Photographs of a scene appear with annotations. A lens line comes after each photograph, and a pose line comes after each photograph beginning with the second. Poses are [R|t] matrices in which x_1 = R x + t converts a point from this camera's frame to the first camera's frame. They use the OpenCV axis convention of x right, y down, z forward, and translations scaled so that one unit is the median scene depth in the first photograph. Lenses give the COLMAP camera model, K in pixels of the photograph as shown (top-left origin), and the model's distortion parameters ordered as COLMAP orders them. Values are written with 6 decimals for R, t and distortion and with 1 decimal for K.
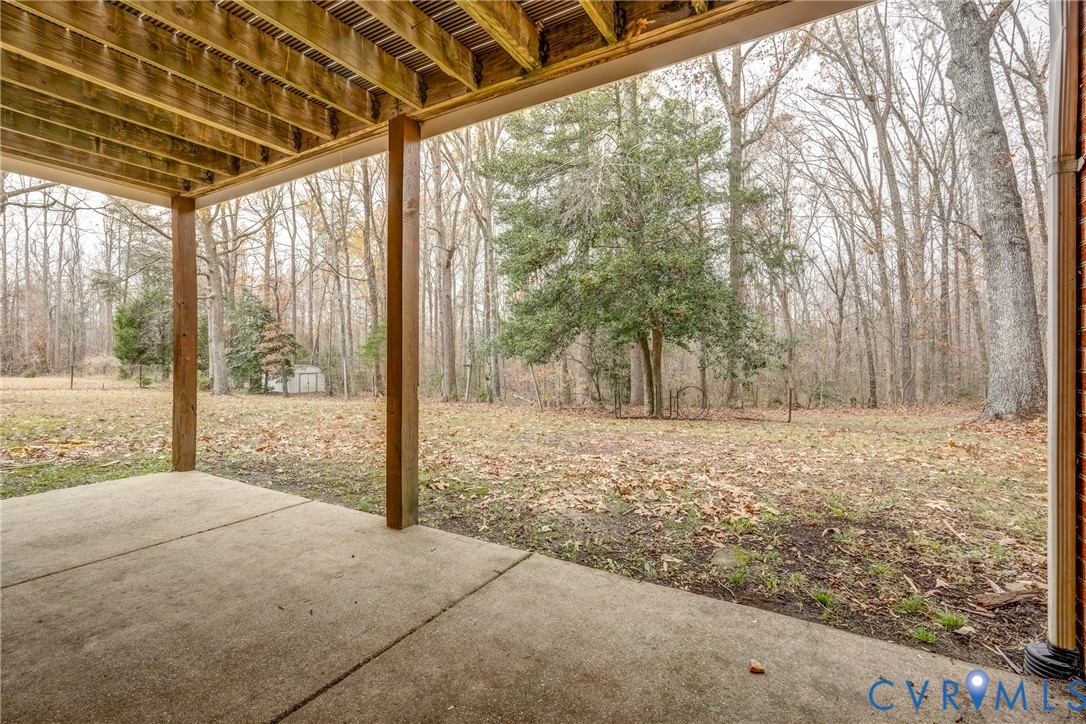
lens RADIAL K [[482.2, 0, 543.5], [0, 482.2, 352.6], [0, 0, 1]] dist [-0.002397, 0.000158]
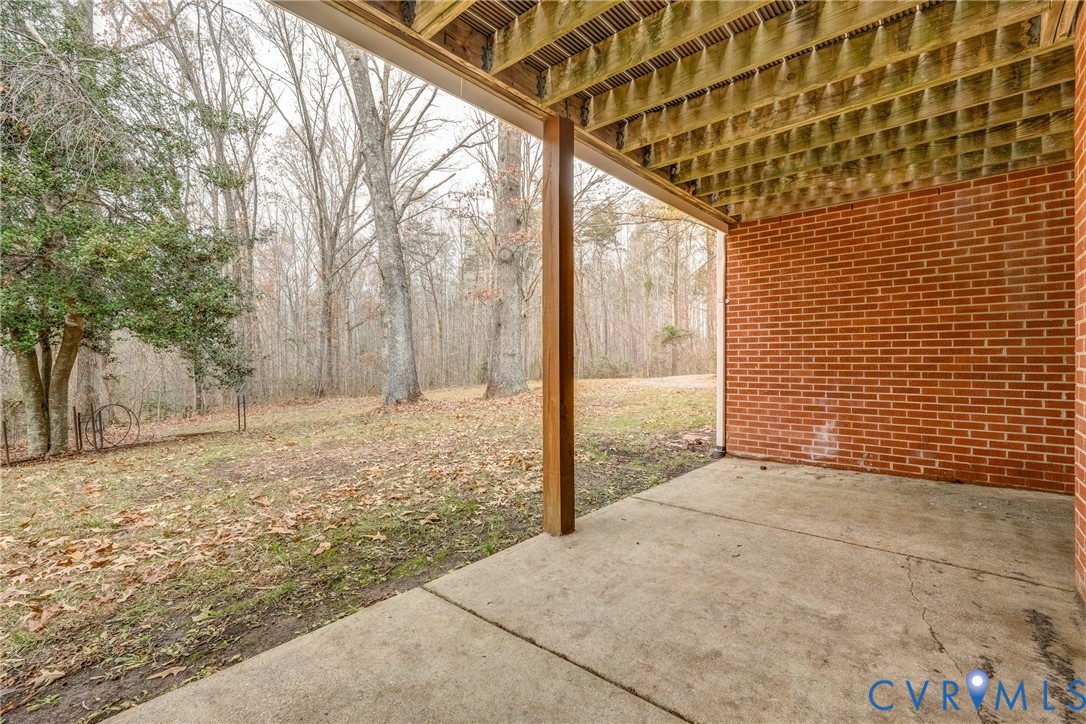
lens RADIAL K [[482.2, 0, 543.5], [0, 482.2, 352.6], [0, 0, 1]] dist [-0.002397, 0.000158]
pose [[0.184259, 0.011413, 0.982811, -0.423233], [0.003359, 0.999919, -0.012242, 0.001390], [-0.982872, 0.005557, 0.184206, 0.282449]]
